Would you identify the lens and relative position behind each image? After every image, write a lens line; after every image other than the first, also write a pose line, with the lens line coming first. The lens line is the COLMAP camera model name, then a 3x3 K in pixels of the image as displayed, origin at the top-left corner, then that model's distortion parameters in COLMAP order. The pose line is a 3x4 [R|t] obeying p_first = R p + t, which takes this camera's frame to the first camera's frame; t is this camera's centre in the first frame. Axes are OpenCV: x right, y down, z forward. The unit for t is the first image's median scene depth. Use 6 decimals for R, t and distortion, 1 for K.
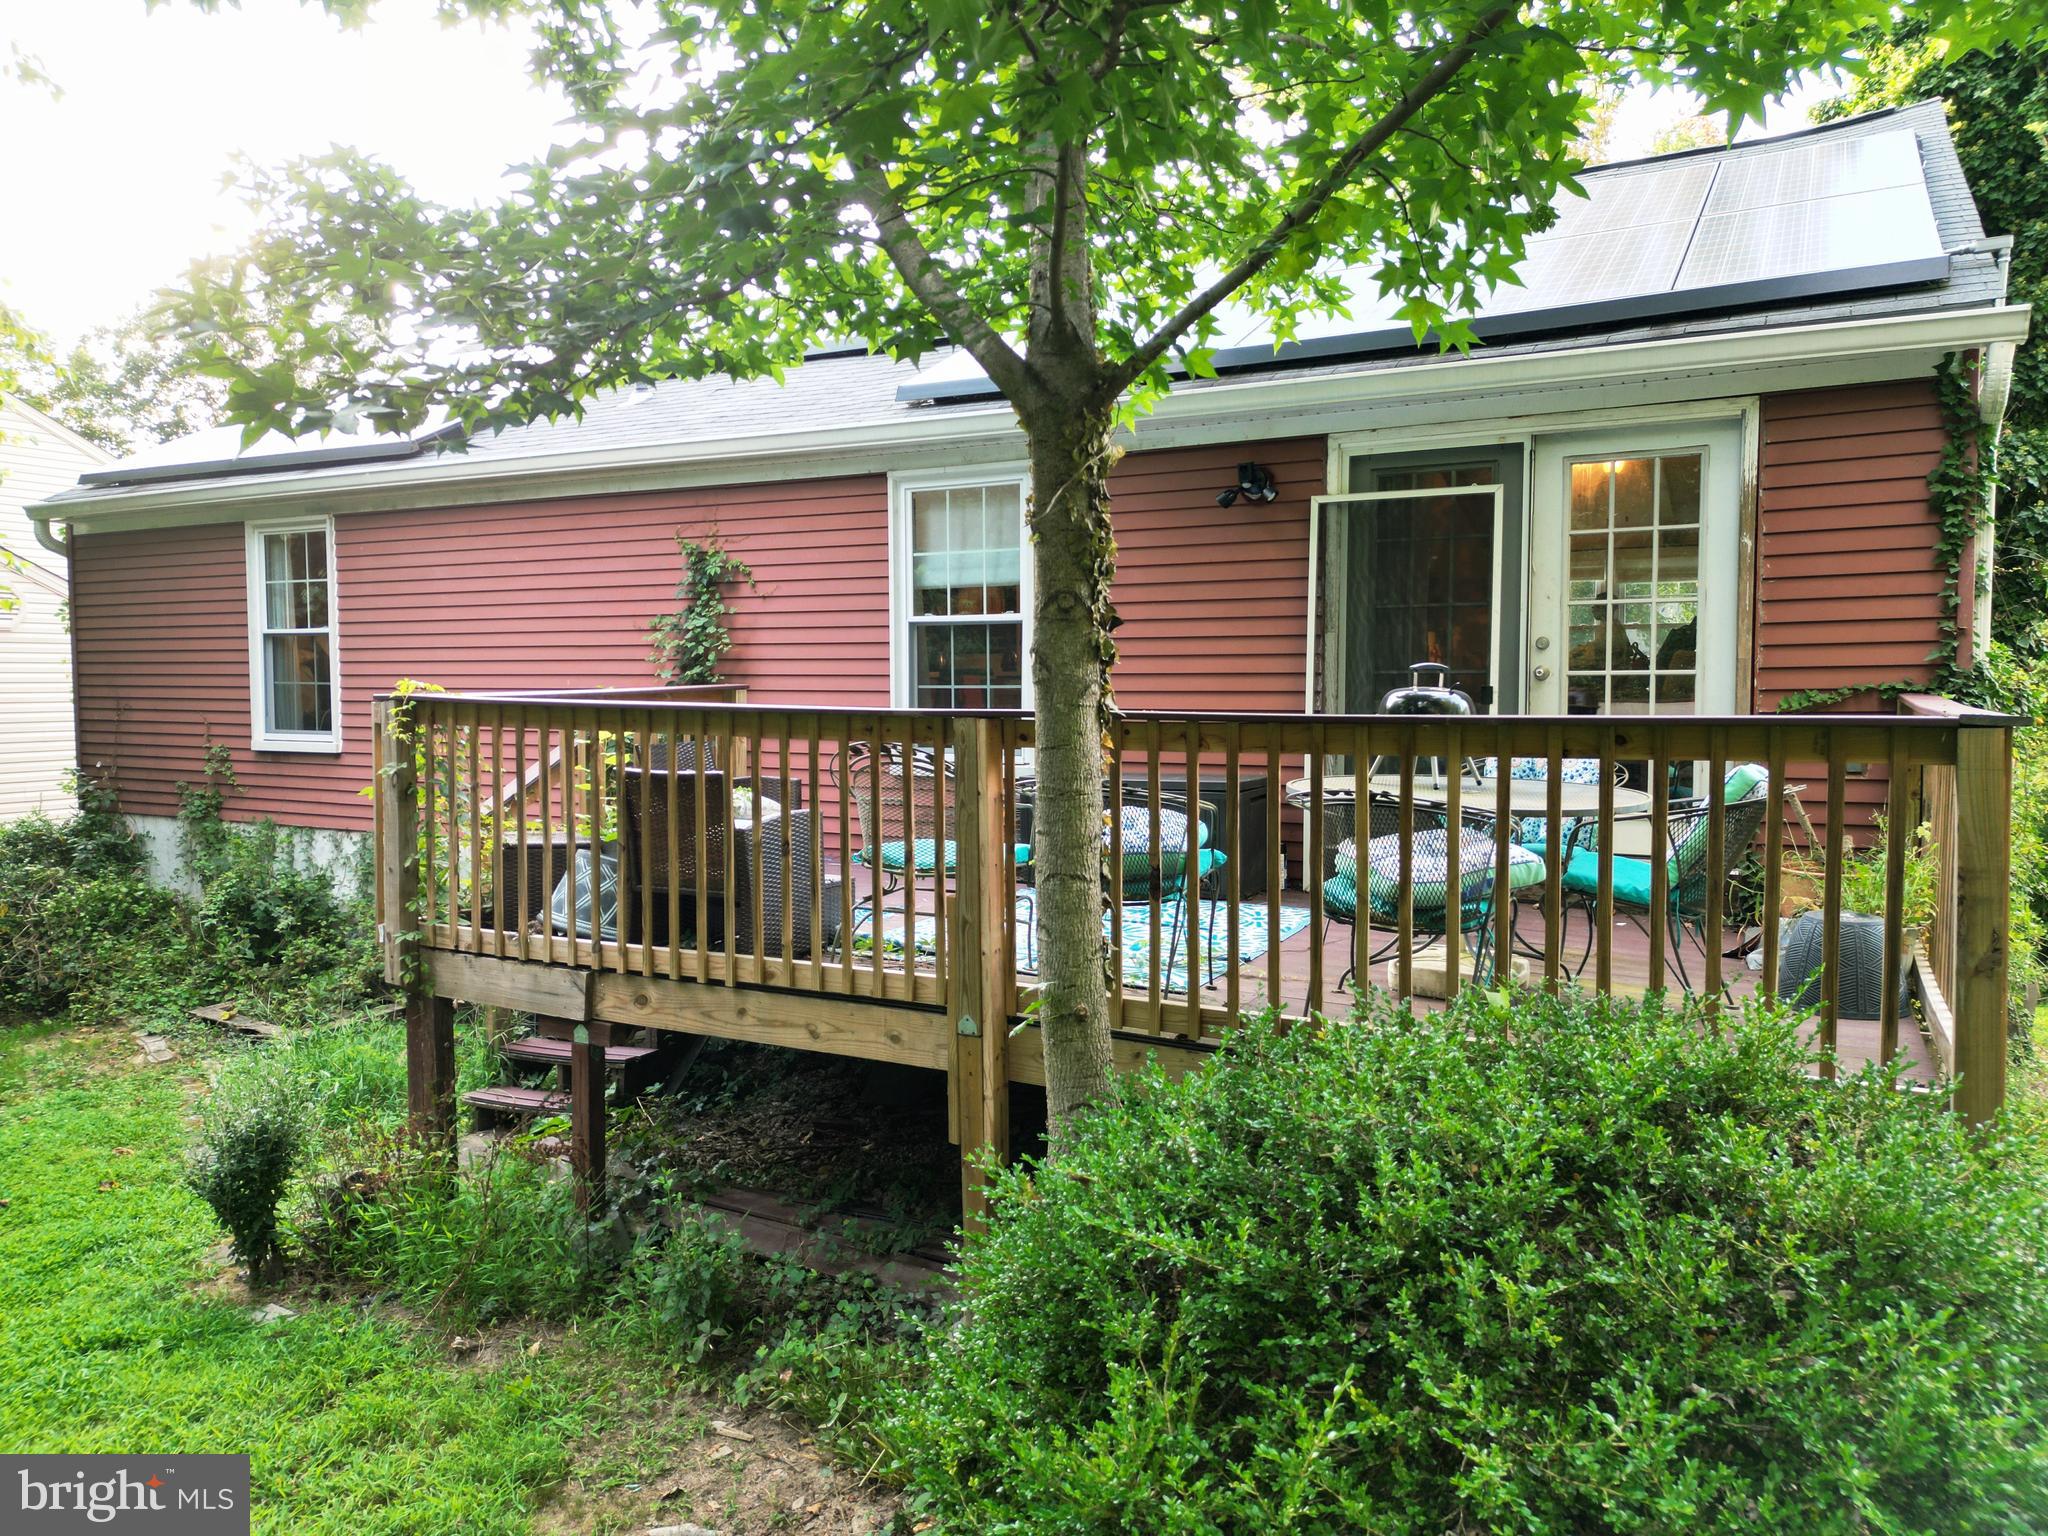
lens RADIAL K [[1431.1, 0, 1036.8], [0, 1431.1, 766.5], [0, 0, 1]] dist [0.093943, -0.105795]
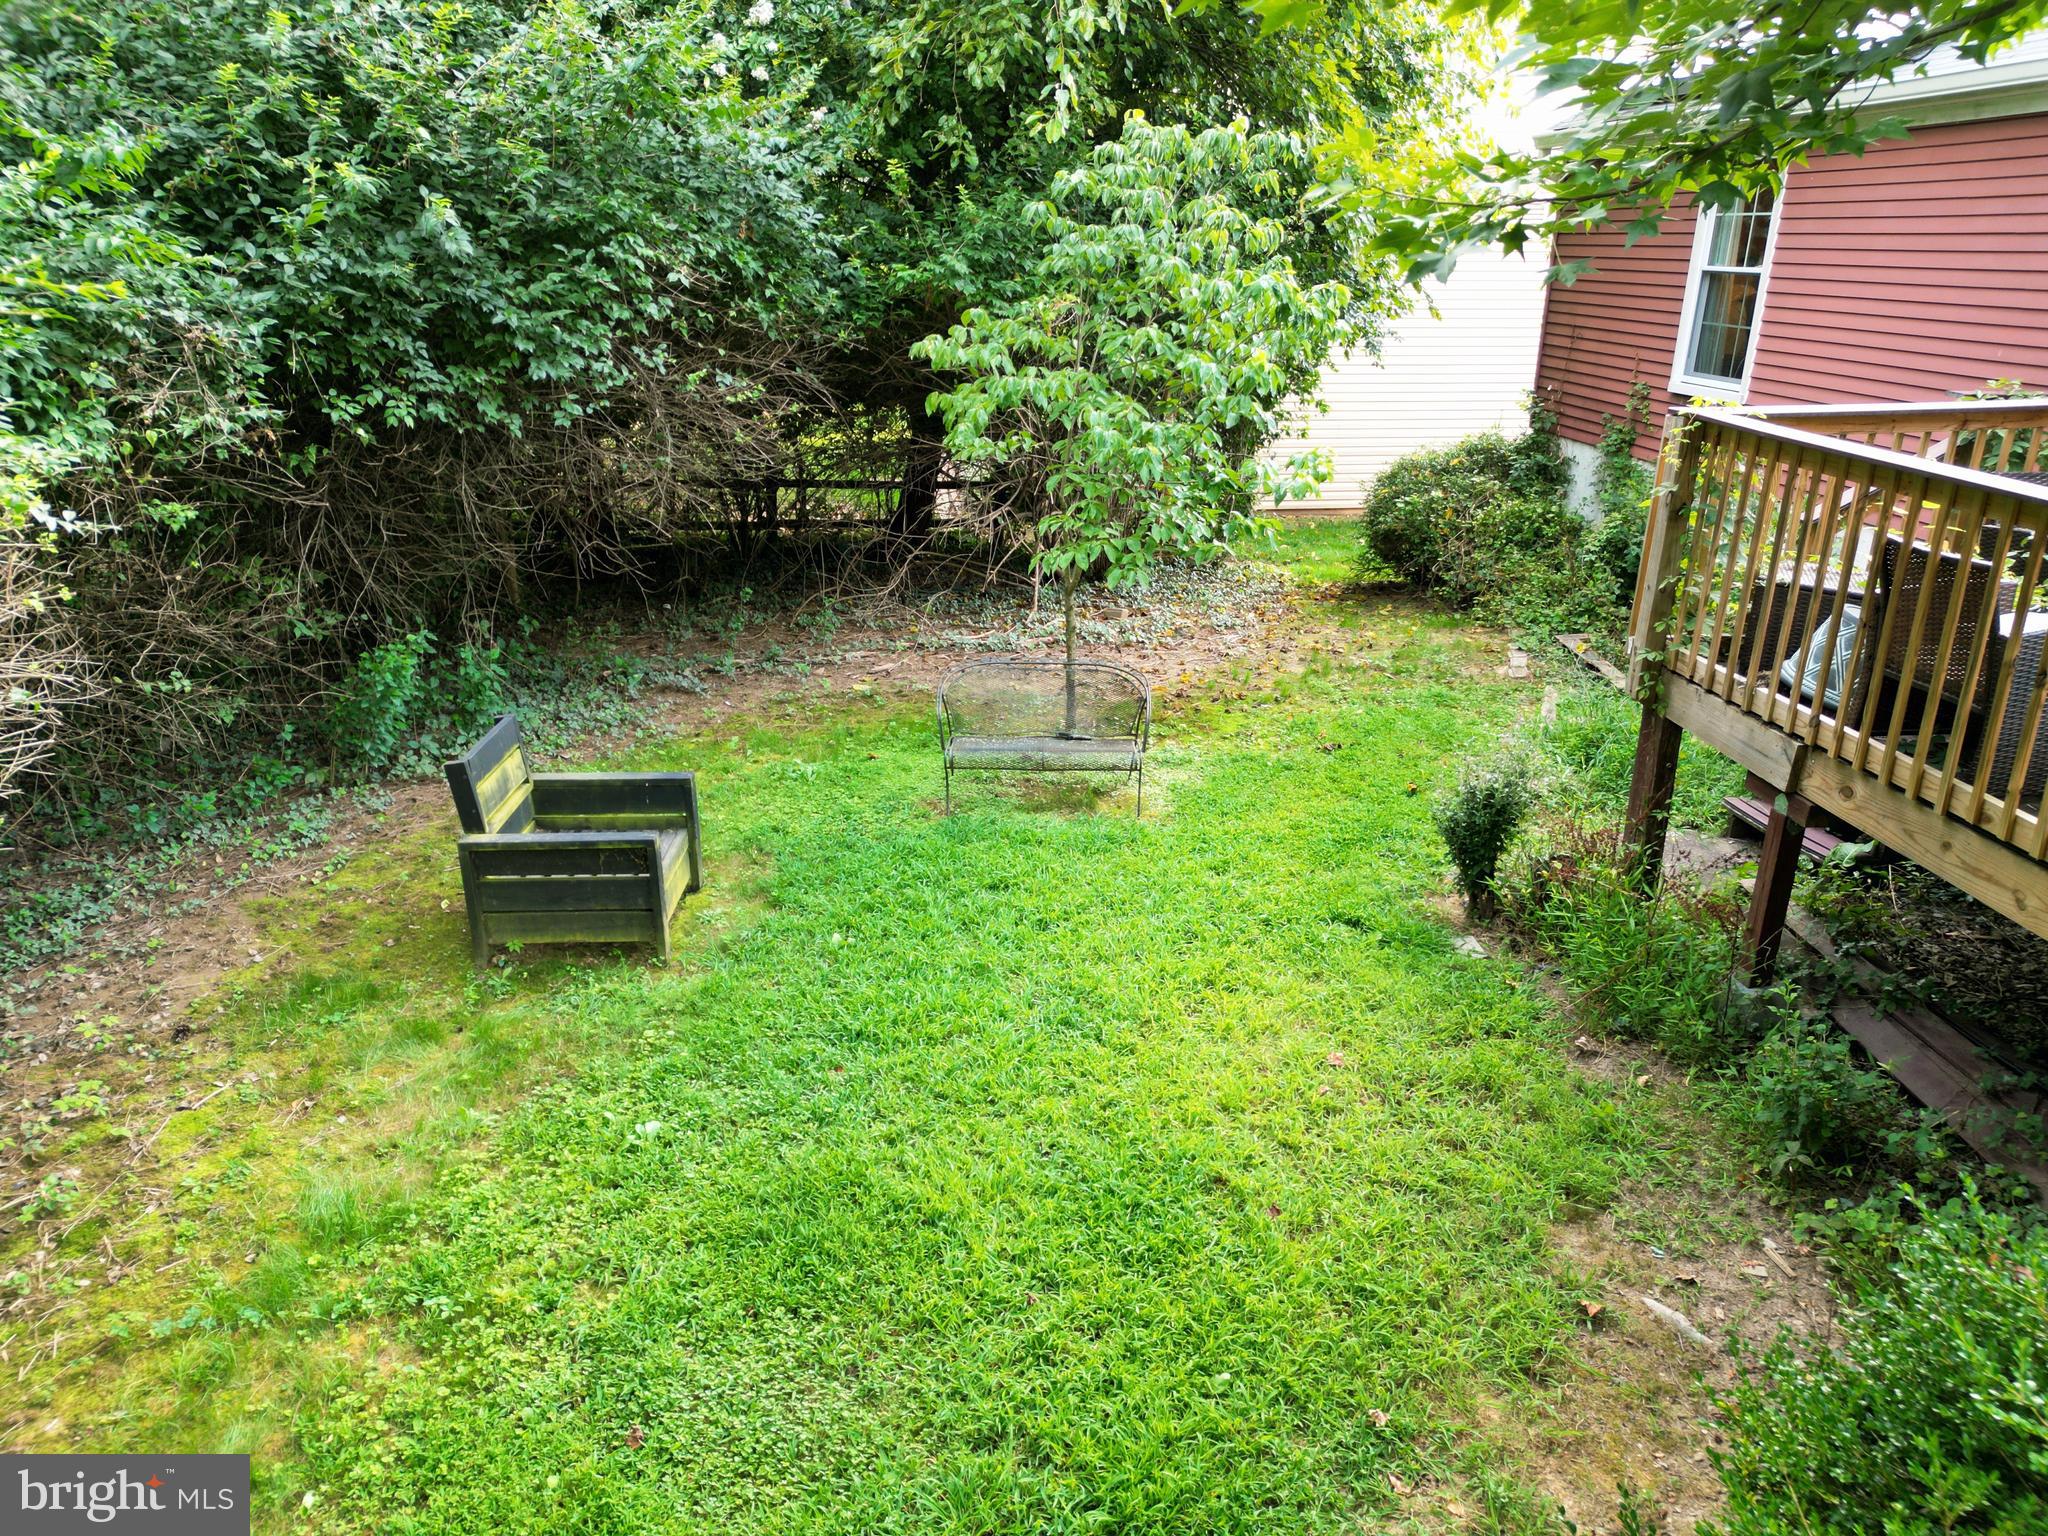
lens RADIAL K [[1431.1, 0, 1036.8], [0, 1431.1, 766.5], [0, 0, 1]] dist [0.093943, -0.105795]
pose [[0.567797, 0.291930, -0.769664, 0.134681], [-0.060125, 0.947213, 0.314918, -0.108491], [0.820970, -0.132533, 0.555377, 0.073493]]
